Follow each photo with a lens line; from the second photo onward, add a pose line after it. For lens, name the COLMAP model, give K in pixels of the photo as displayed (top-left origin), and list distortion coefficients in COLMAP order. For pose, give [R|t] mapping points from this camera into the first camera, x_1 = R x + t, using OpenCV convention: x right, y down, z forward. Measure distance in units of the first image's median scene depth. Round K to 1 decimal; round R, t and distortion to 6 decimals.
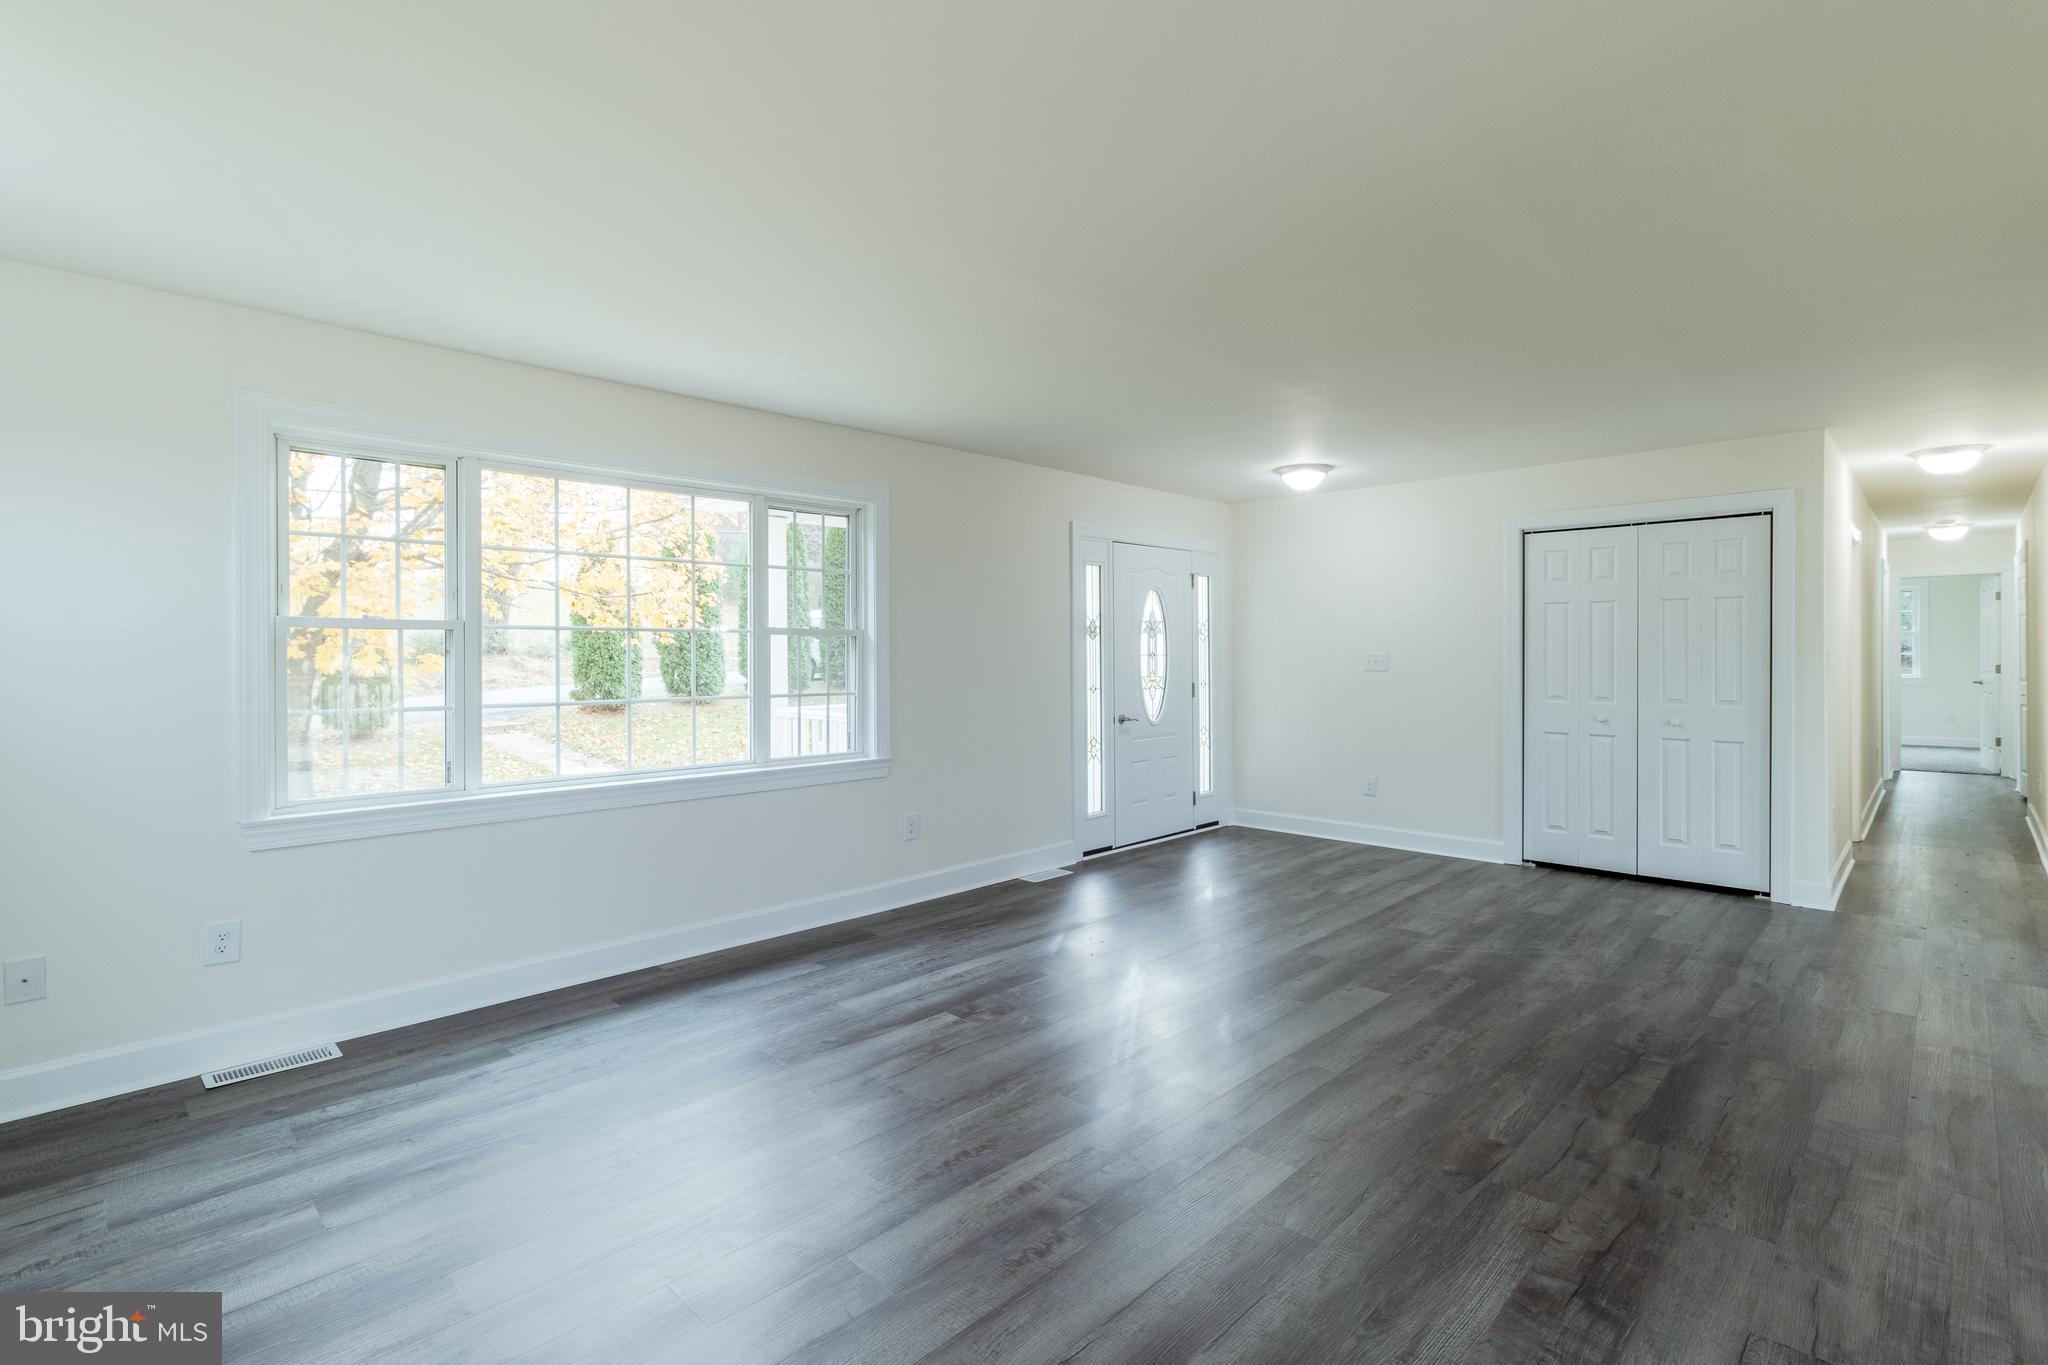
lens RADIAL K [[959.6, 0, 1022.7], [0, 959.6, 646.7], [0, 0, 1]] dist [0.001098, -0.000050]
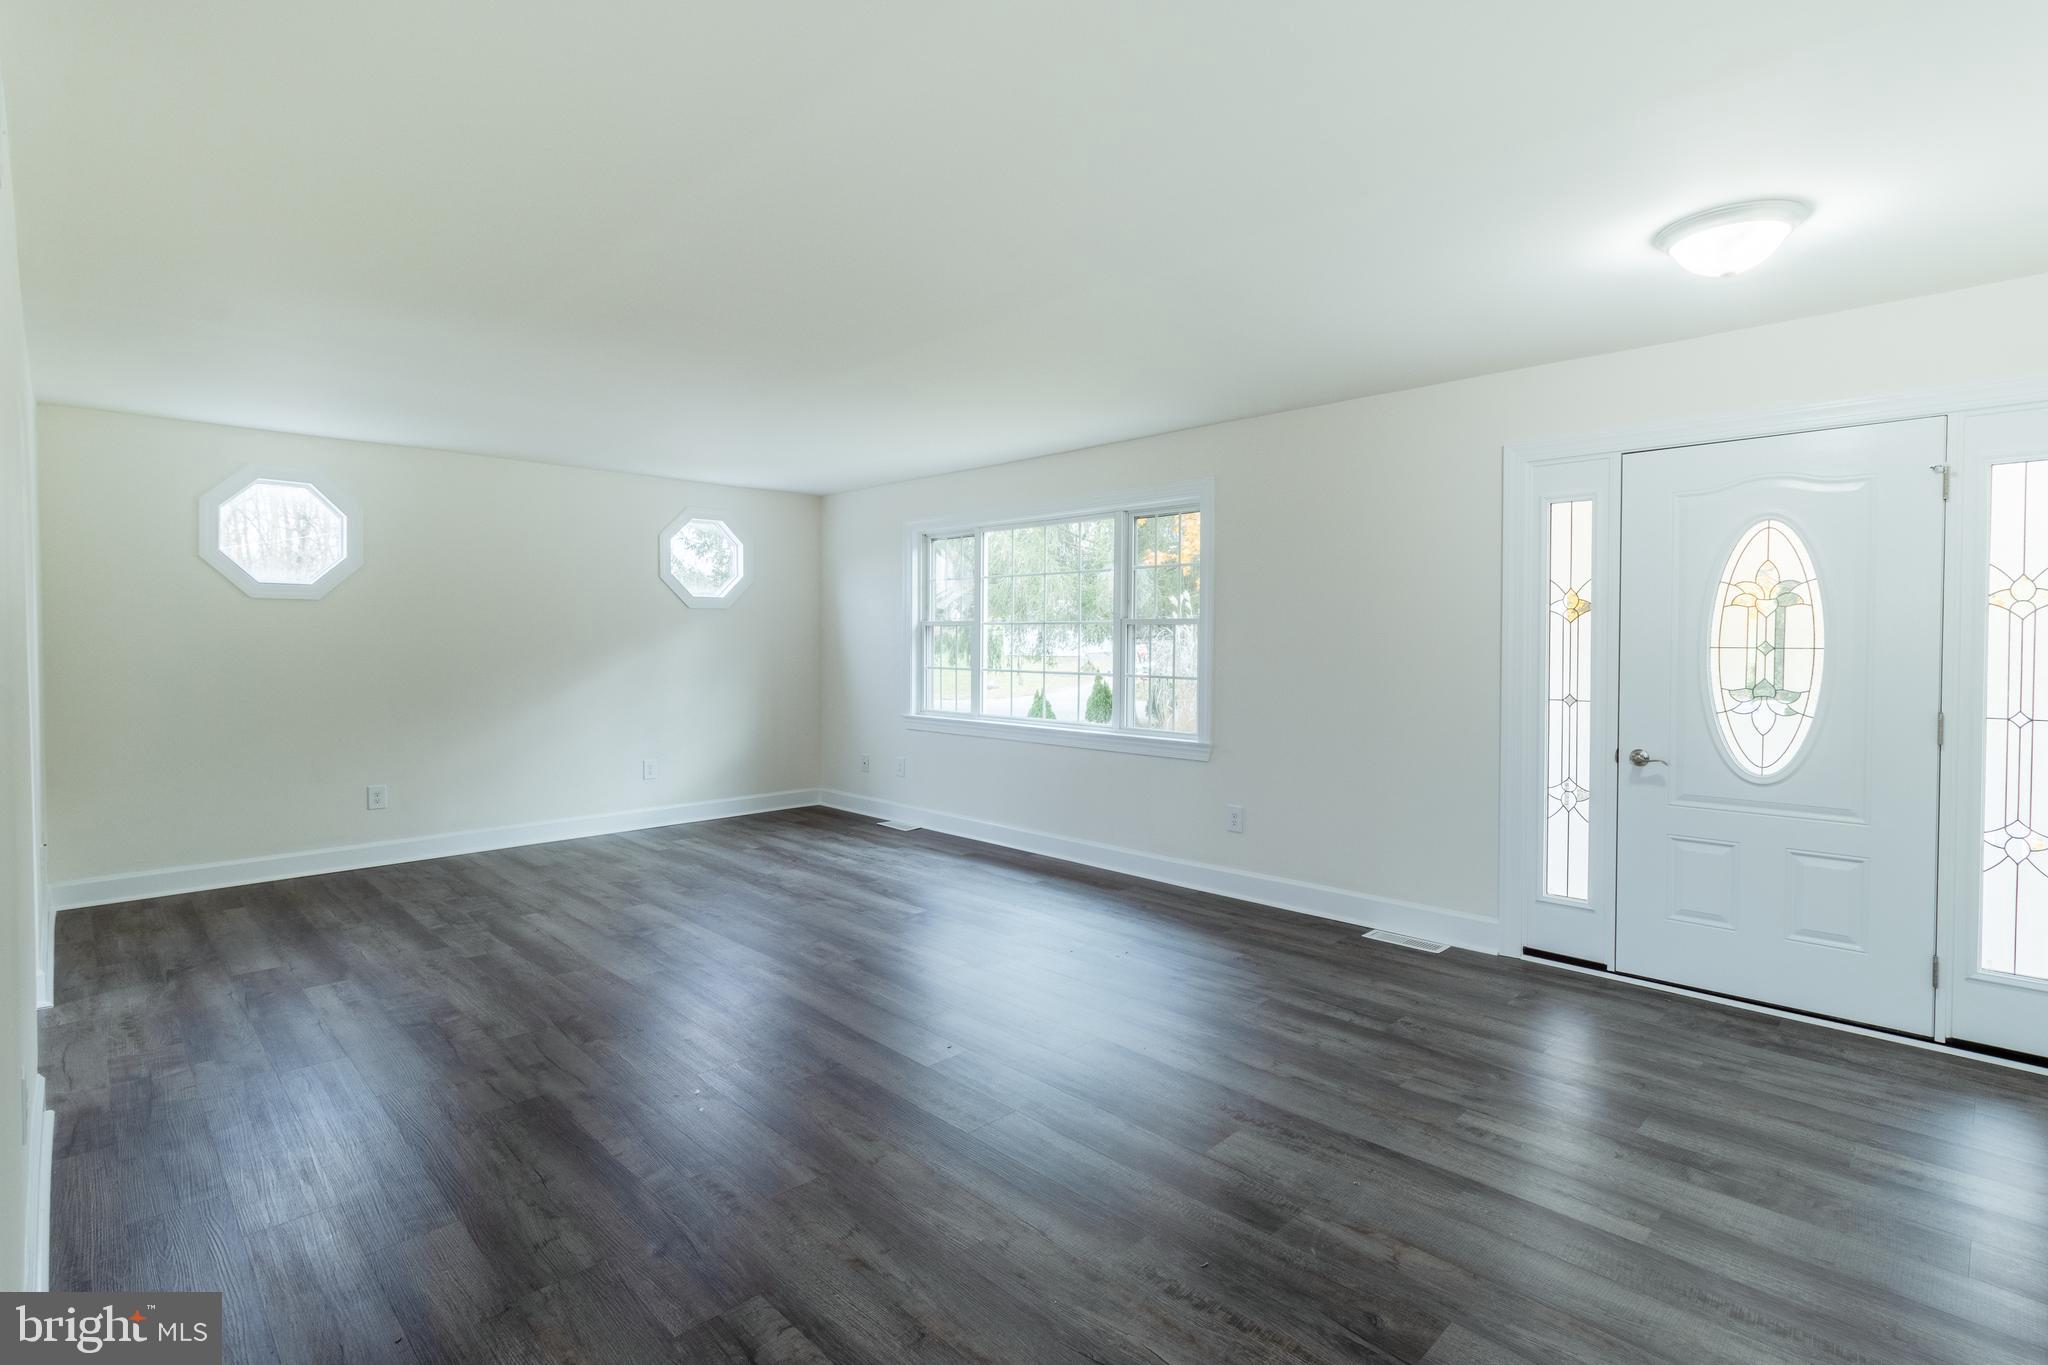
lens RADIAL K [[980.8, 0, 1020.7], [0, 980.8, 657.5], [0, 0, 1]] dist [0.004780, 0.000371]
pose [[-0.021285, 0.024183, -0.999481, 1.103558], [0.004836, 0.999698, 0.024085, -0.001511], [0.999762, -0.004320, -0.021396, 1.008371]]
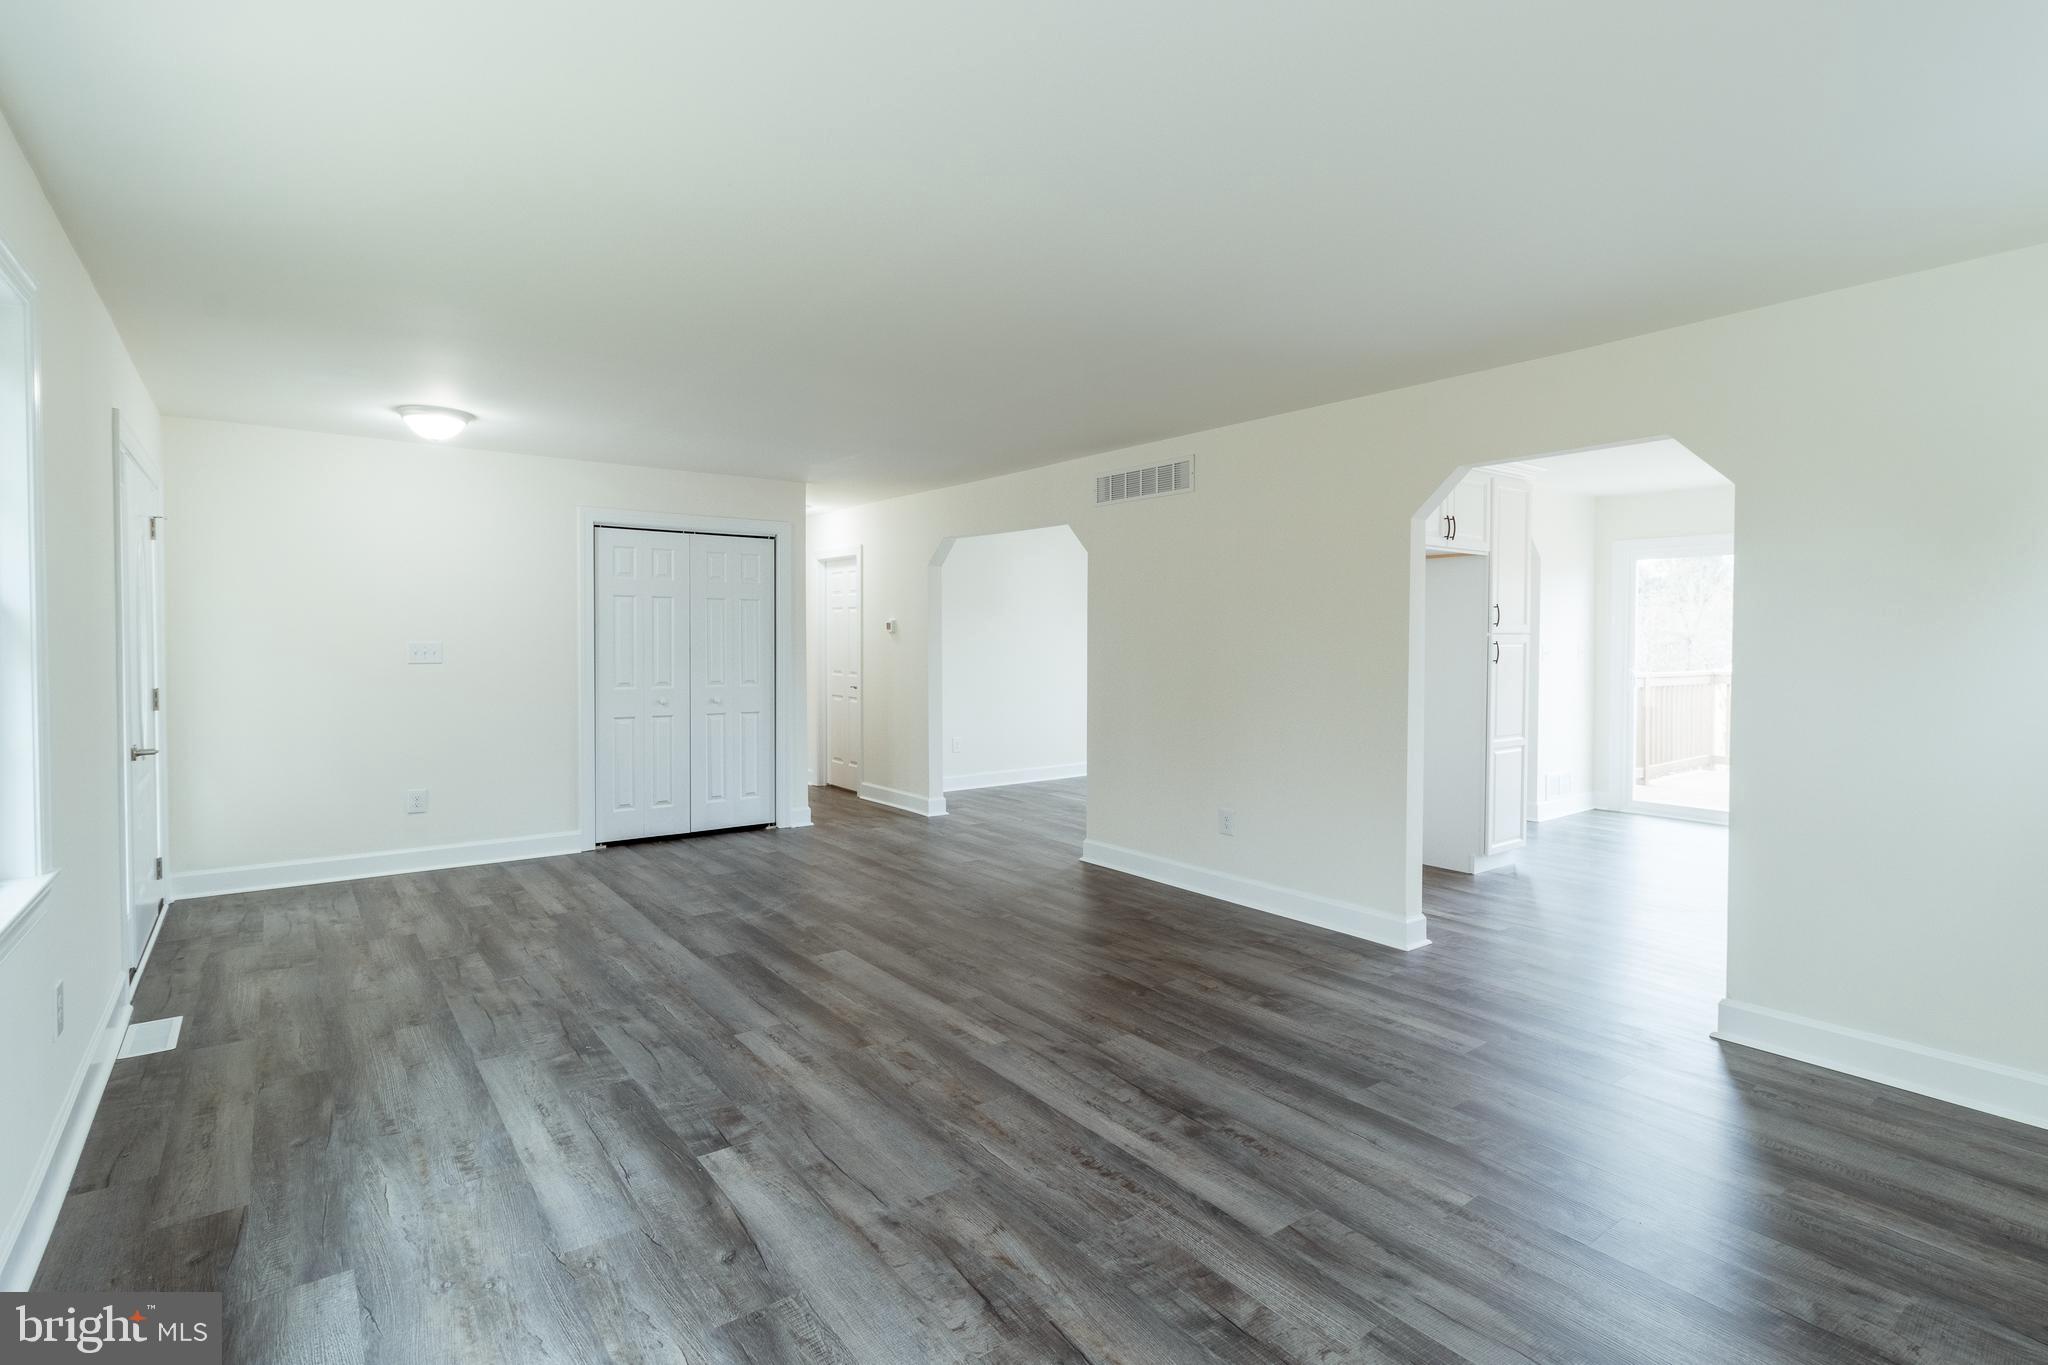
lens RADIAL K [[980.8, 0, 1020.7], [0, 980.8, 657.5], [0, 0, 1]] dist [0.004780, 0.000371]
pose [[0.154208, -0.013806, 0.987942, -0.651065], [-0.010535, 0.999823, 0.015616, 0.001759], [-0.987982, -0.012816, 0.154036, 0.574236]]
